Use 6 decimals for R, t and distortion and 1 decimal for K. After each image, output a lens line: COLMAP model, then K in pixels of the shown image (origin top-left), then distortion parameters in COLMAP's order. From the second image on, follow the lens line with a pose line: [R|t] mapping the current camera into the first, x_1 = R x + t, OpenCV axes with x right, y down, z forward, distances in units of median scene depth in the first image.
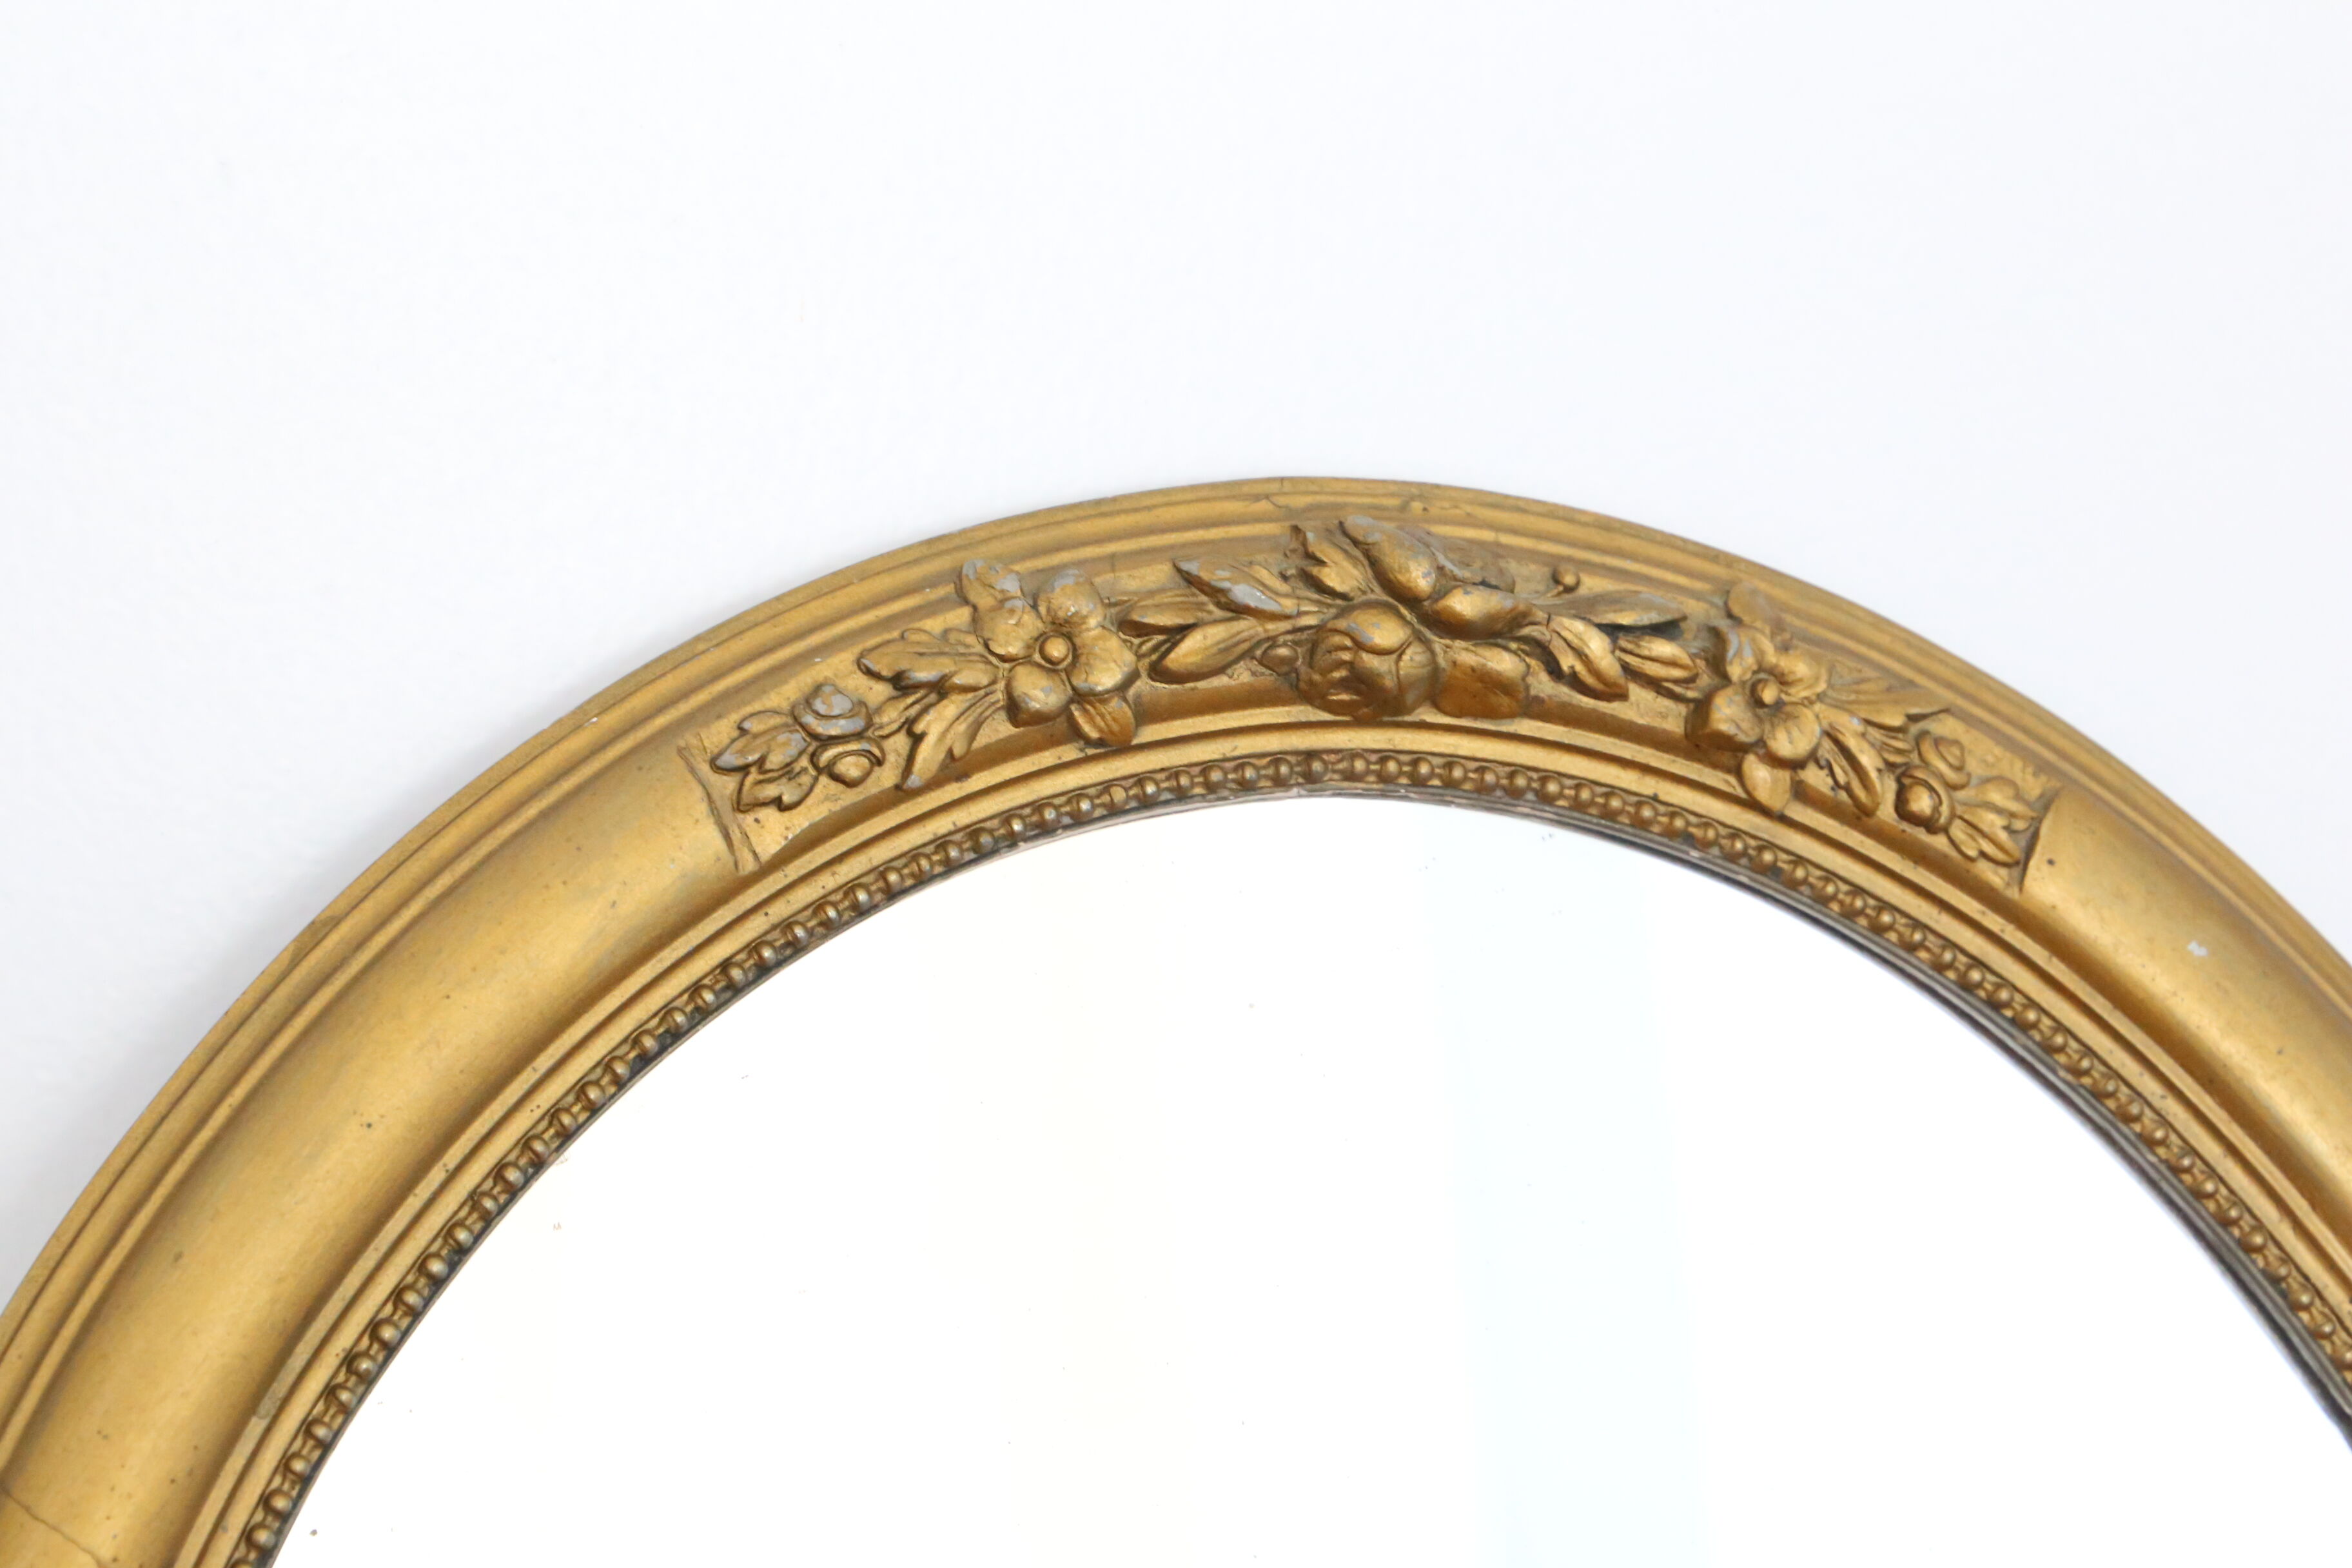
lens RADIAL K [[5889.4, 0, 1176.0], [0, 5889.4, 784.0], [0, 0, 1]] dist [0.032412, 0.933830]
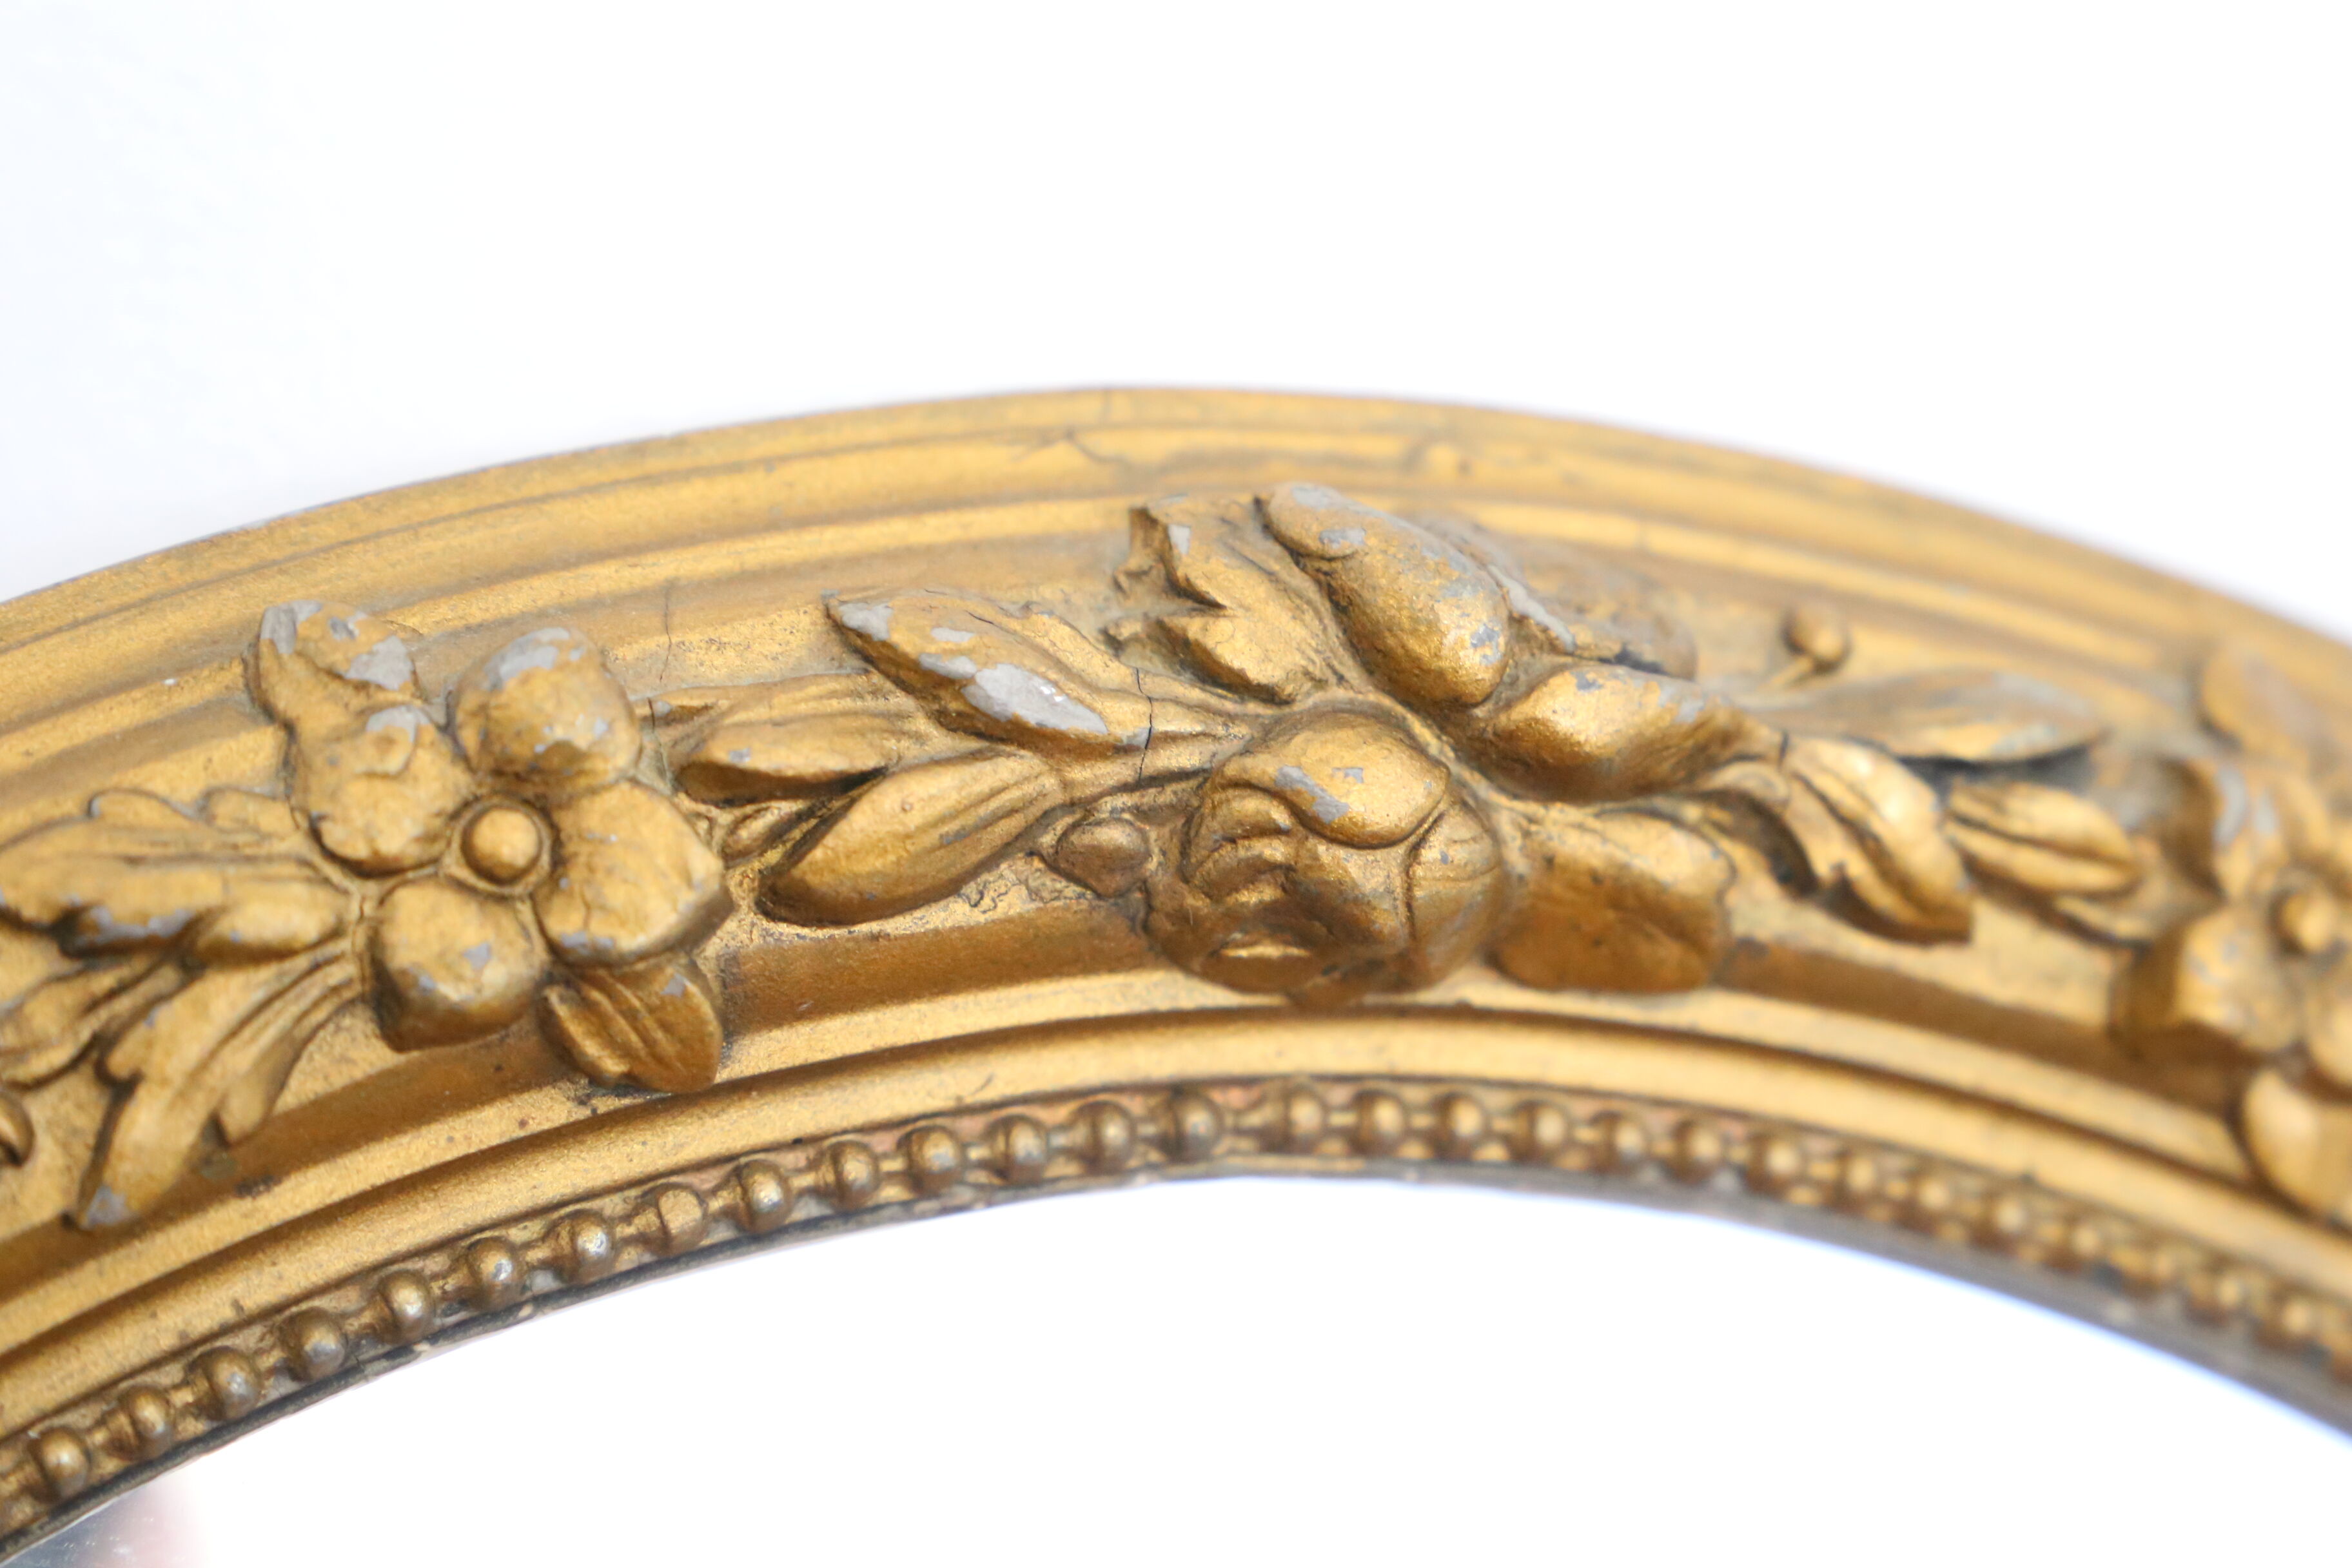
lens RADIAL K [[5889.4, 0, 1176.0], [0, 5889.4, 784.0], [0, 0, 1]] dist [0.032412, 0.933830]
pose [[0.999563, 0.000443, 0.029557, 0.010984], [-0.000884, 0.999889, 0.014898, -0.031567], [-0.029547, -0.014918, 0.999452, 0.611347]]
